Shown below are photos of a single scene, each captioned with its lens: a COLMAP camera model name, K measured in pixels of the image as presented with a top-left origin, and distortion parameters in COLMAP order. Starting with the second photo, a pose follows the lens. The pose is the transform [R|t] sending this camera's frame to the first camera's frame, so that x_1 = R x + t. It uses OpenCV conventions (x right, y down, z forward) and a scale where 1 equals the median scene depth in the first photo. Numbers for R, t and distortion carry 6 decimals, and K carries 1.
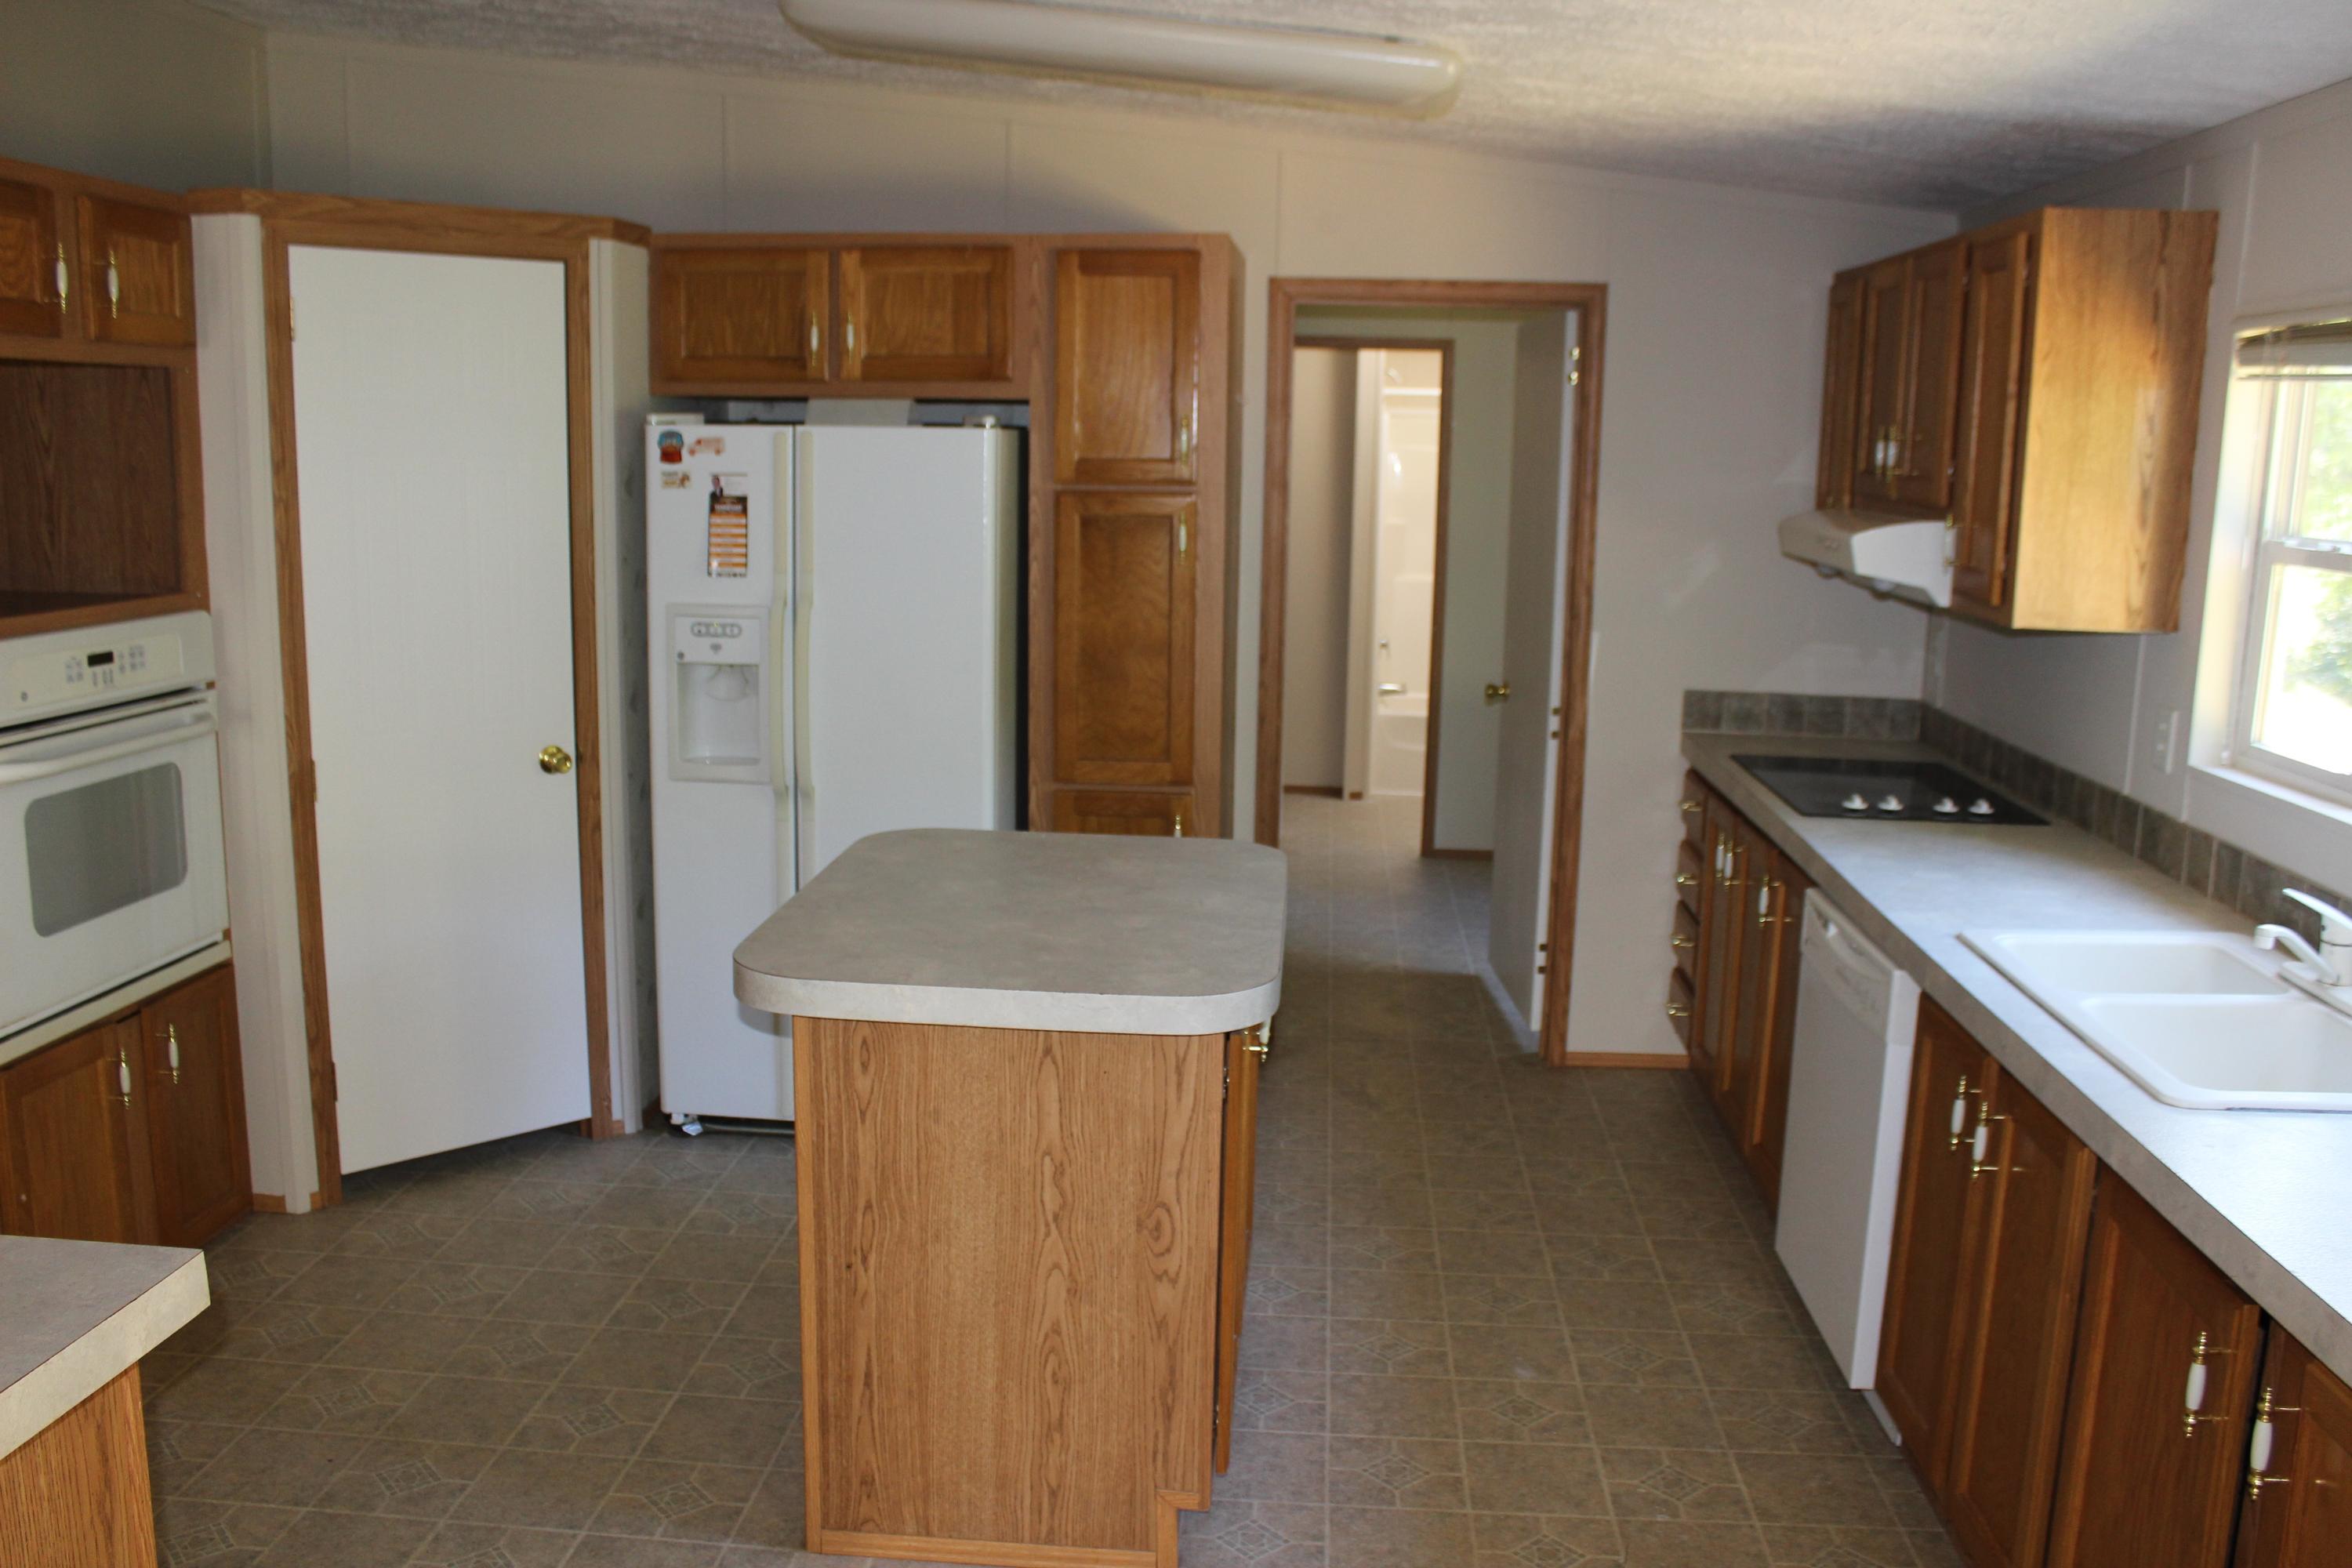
lens RADIAL K [[1948.7, 0, 1186.1], [0, 1948.7, 788.2], [0, 0, 1]] dist [-0.164776, 0.155931]
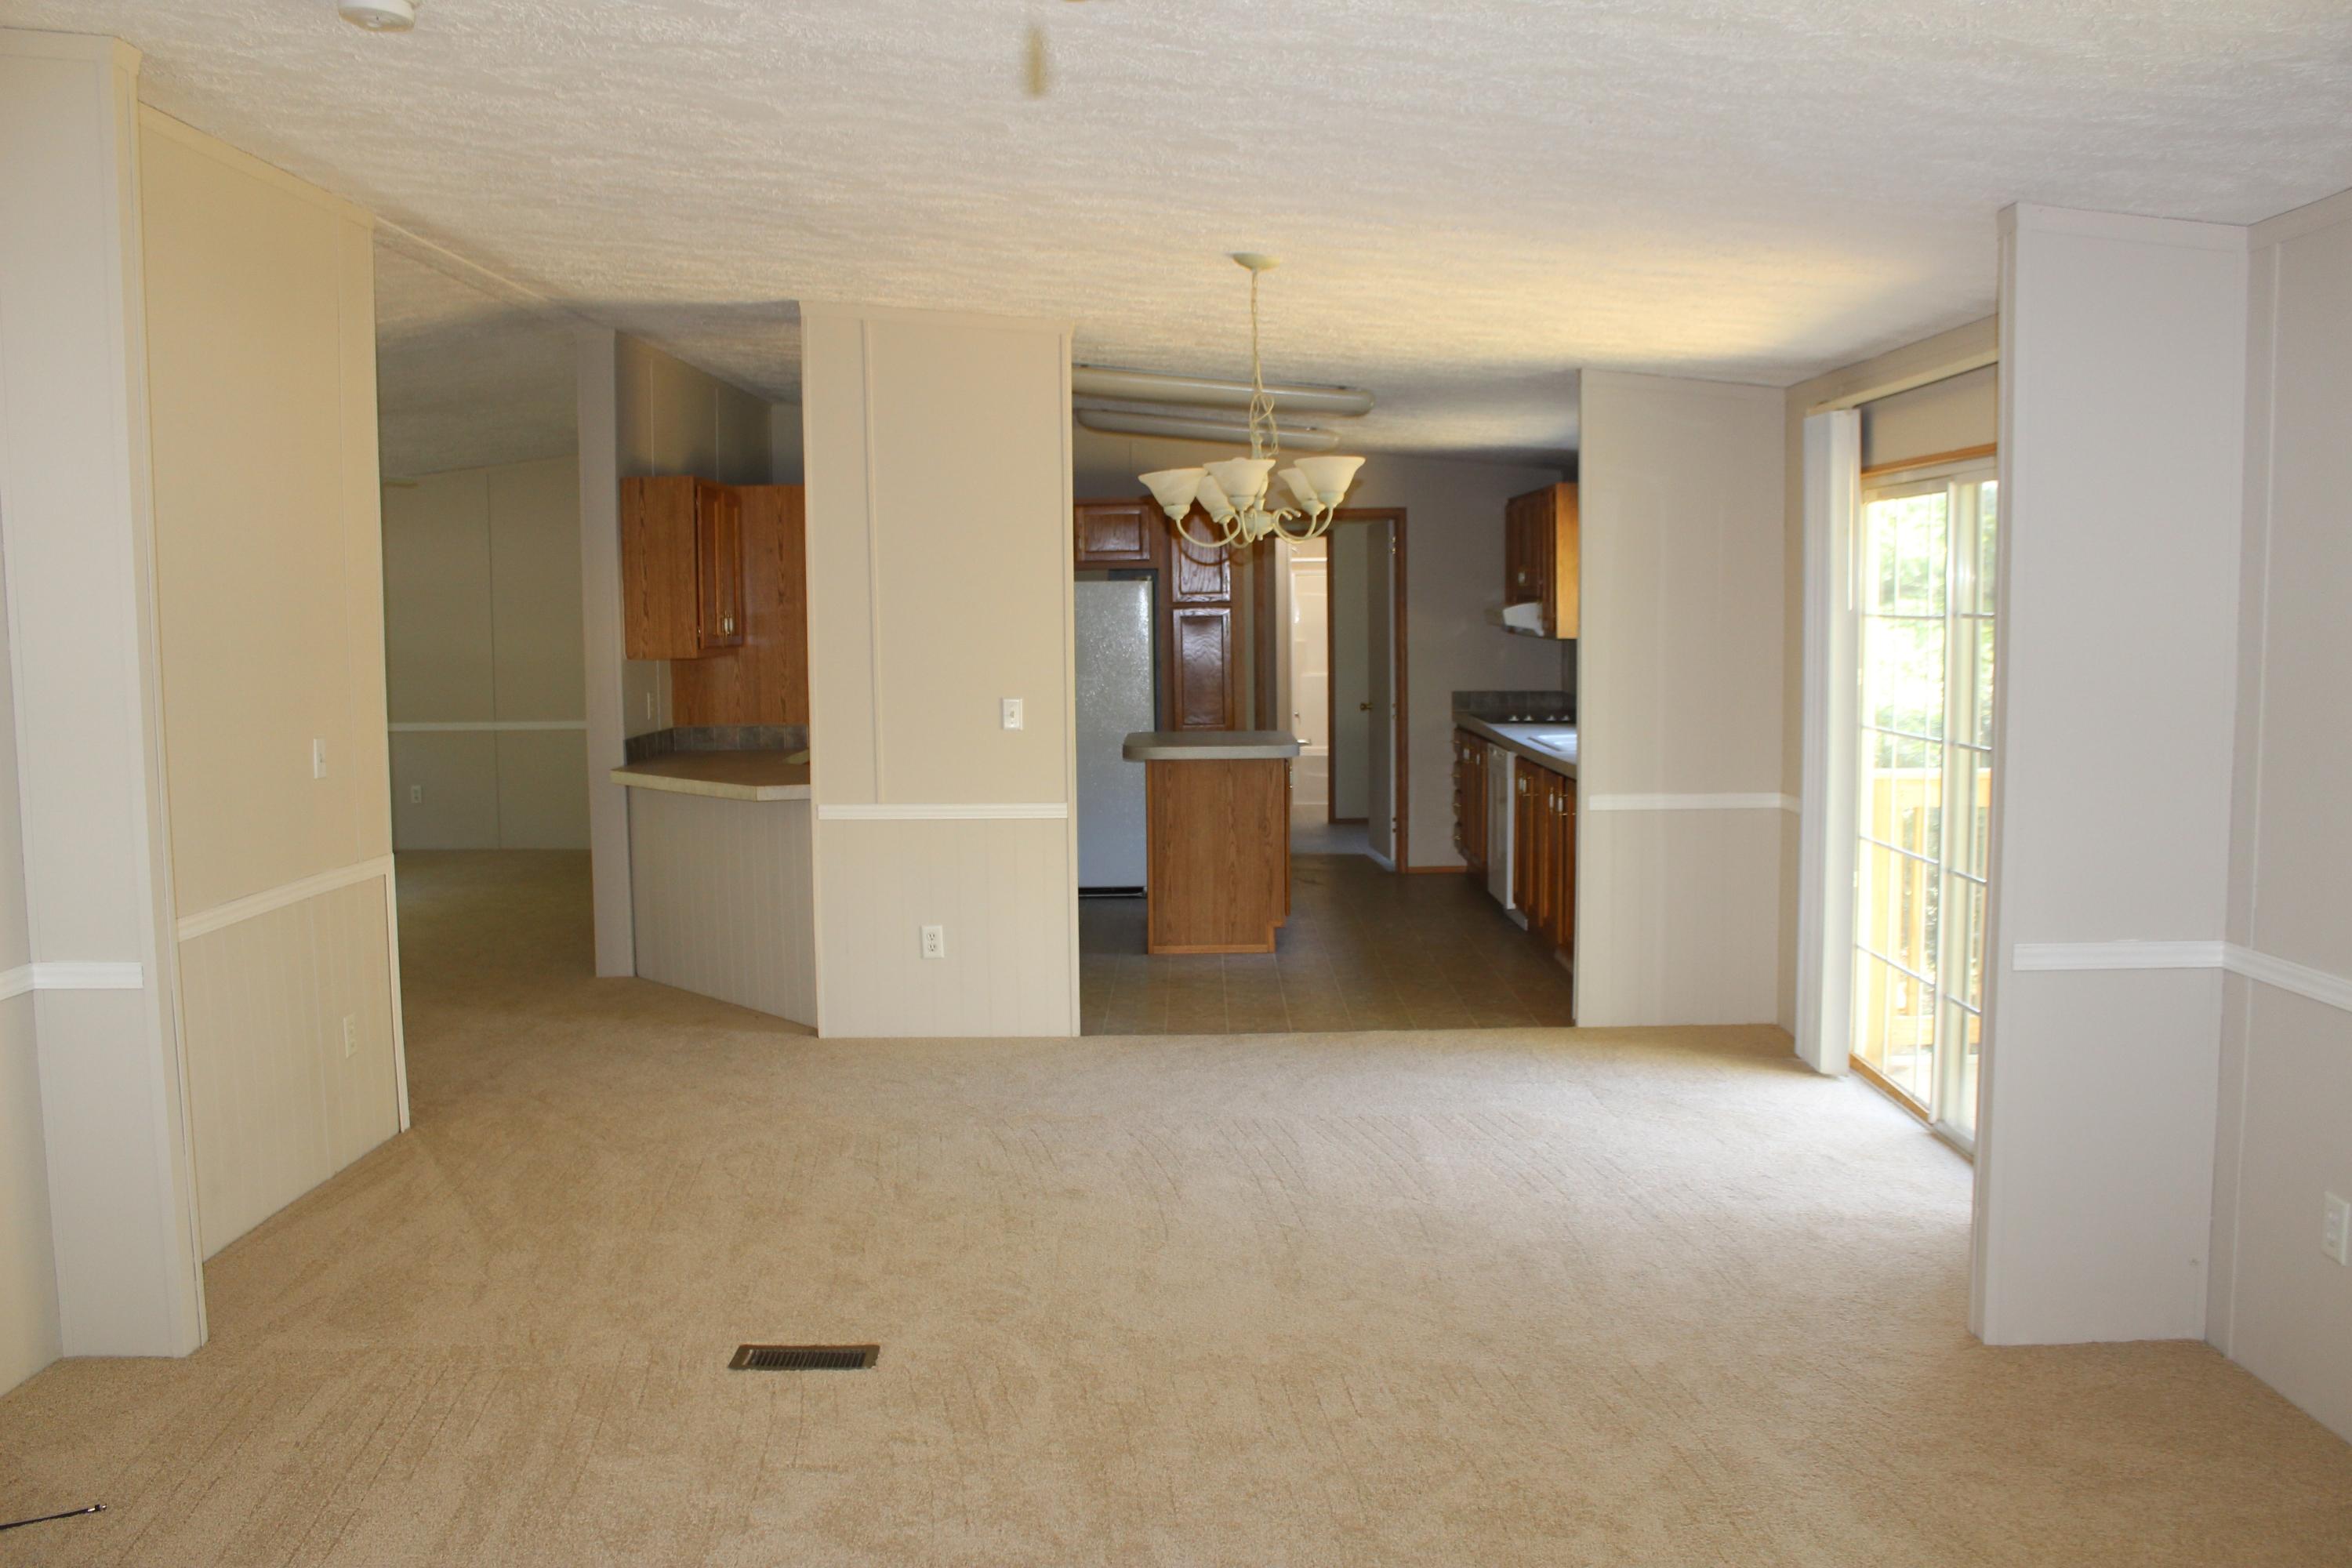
lens RADIAL K [[1948.7, 0, 1186.1], [0, 1948.7, 788.2], [0, 0, 1]] dist [-0.164776, 0.155931]
pose [[0.997092, -0.039679, 0.065059, -0.217720], [0.045258, 0.995211, -0.086639, 0.273611], [-0.061310, 0.089332, 0.994113, -1.338439]]
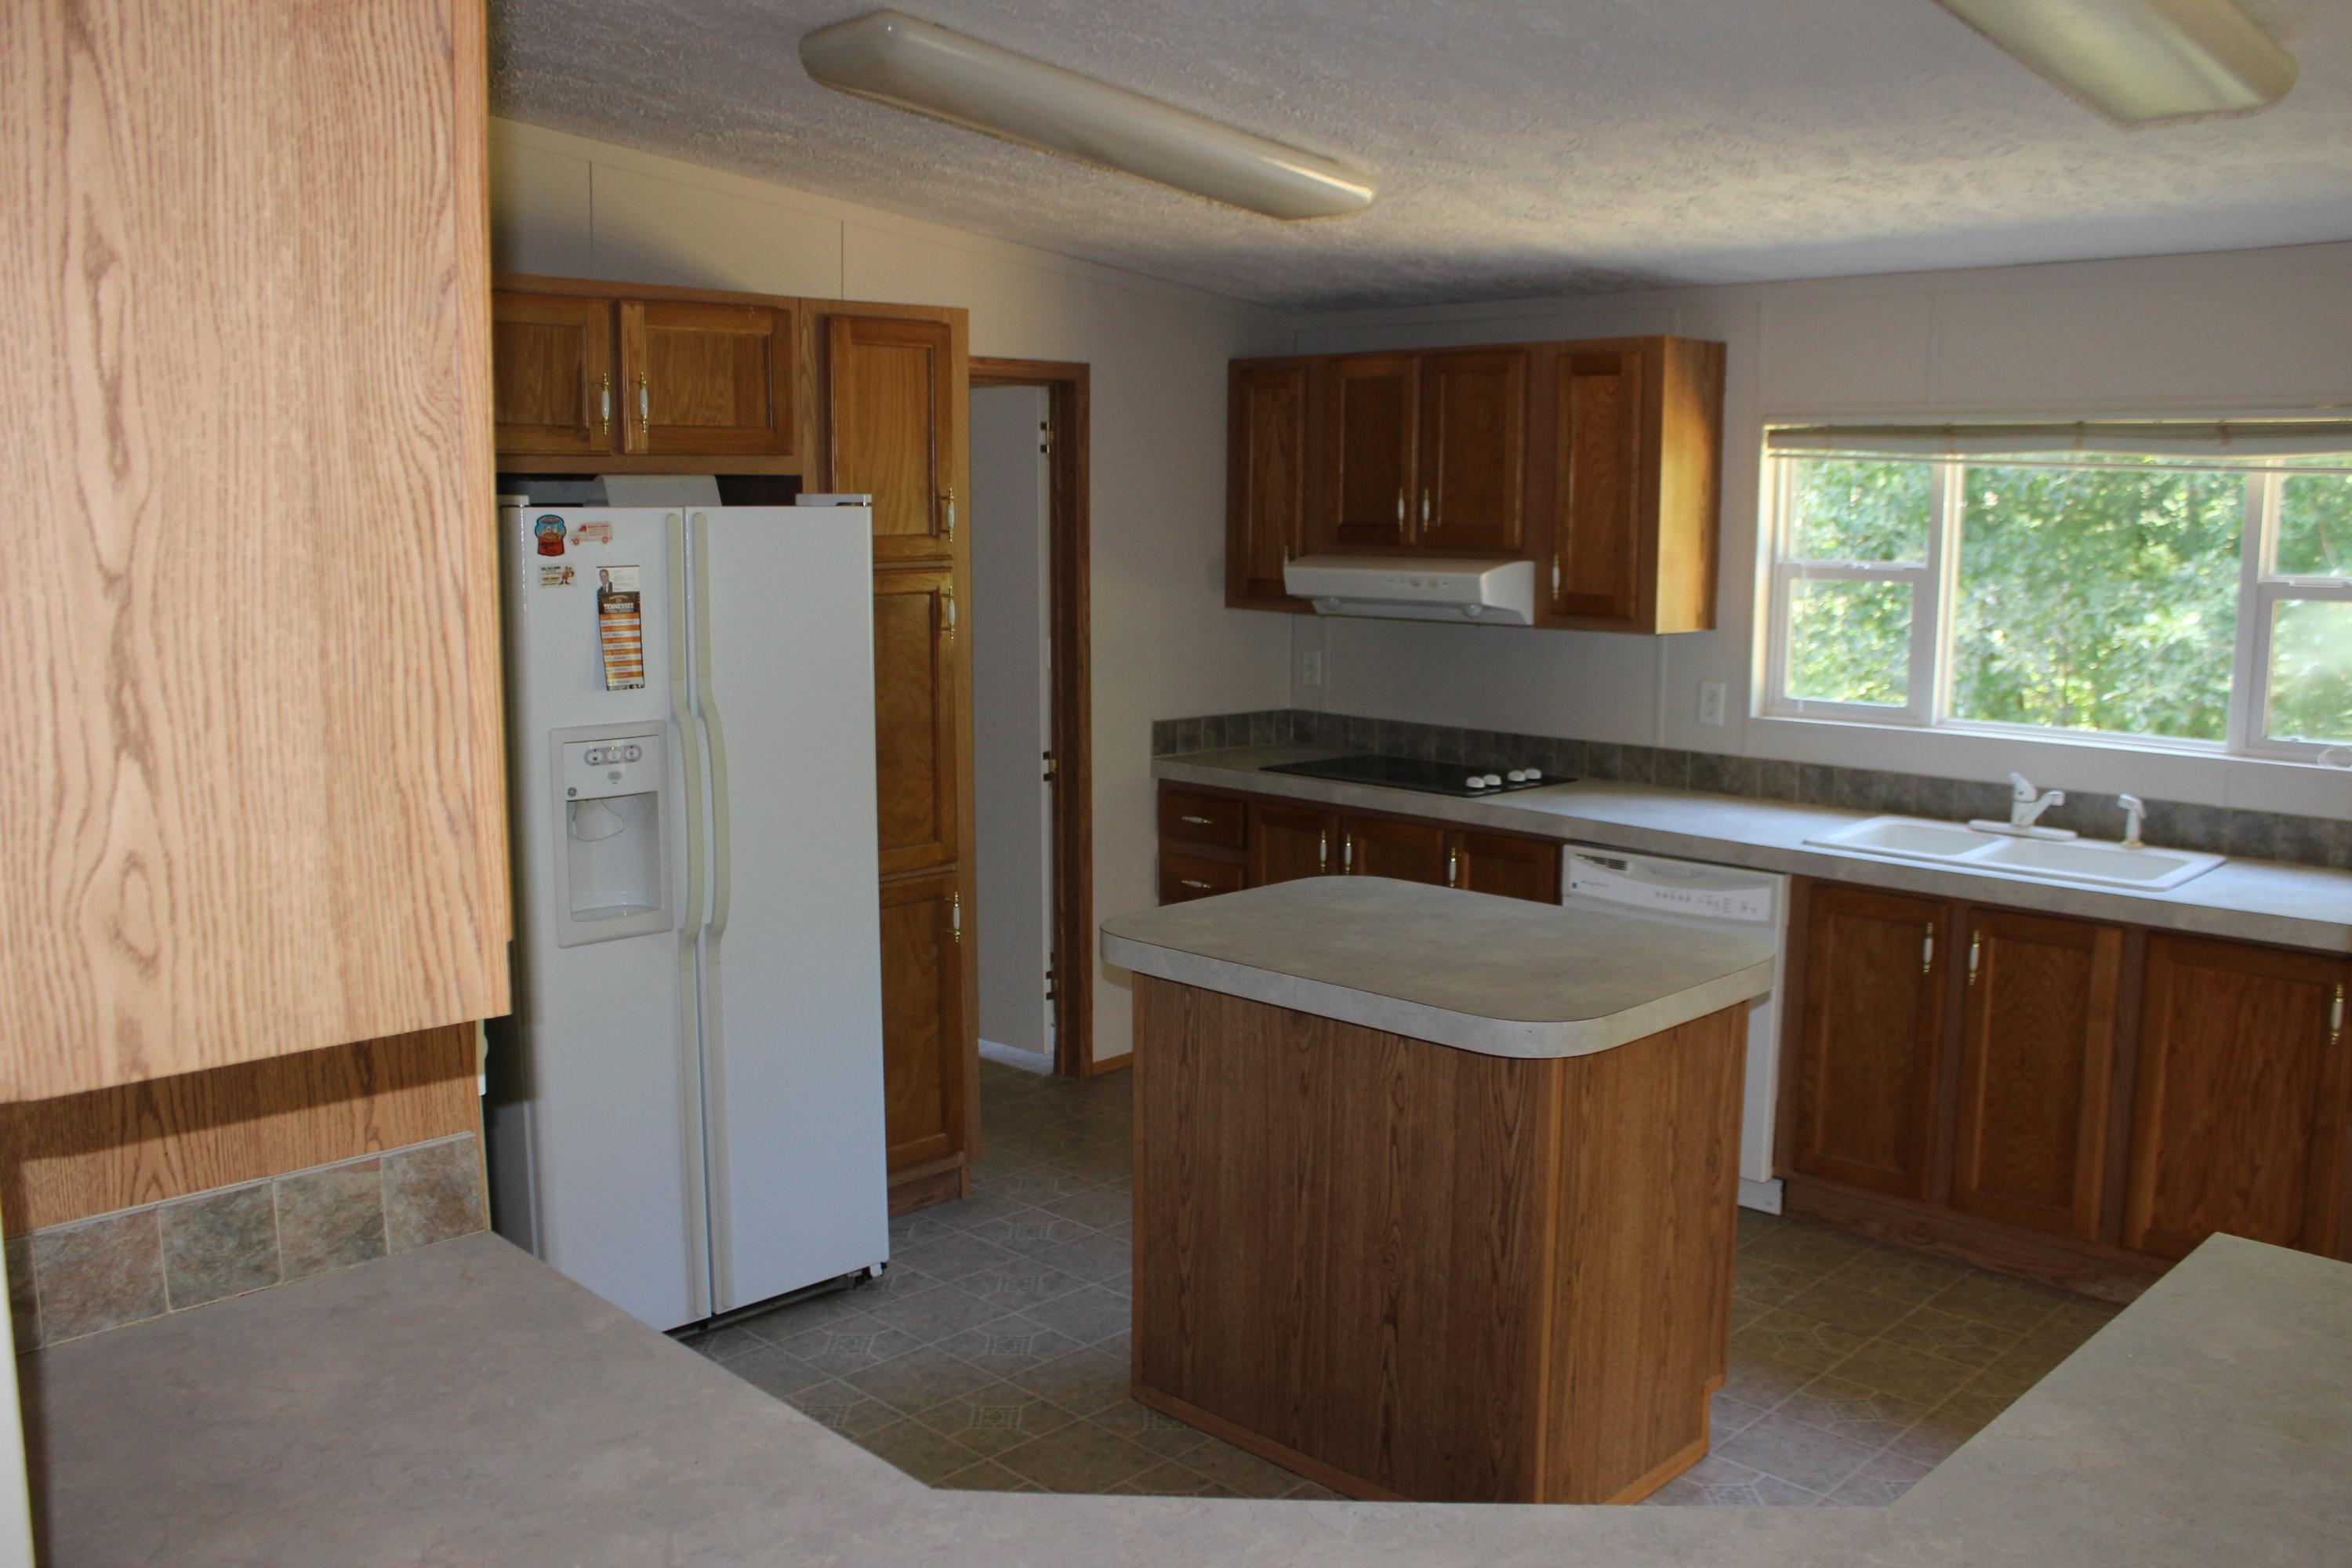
lens RADIAL K [[1948.7, 0, 1186.1], [0, 1948.7, 788.2], [0, 0, 1]] dist [-0.164776, 0.155931]
pose [[0.644282, -0.126214, 0.754302, -0.706524], [0.147105, 0.988323, 0.039723, -0.064725], [-0.750507, 0.085369, 0.655325, 0.278848]]
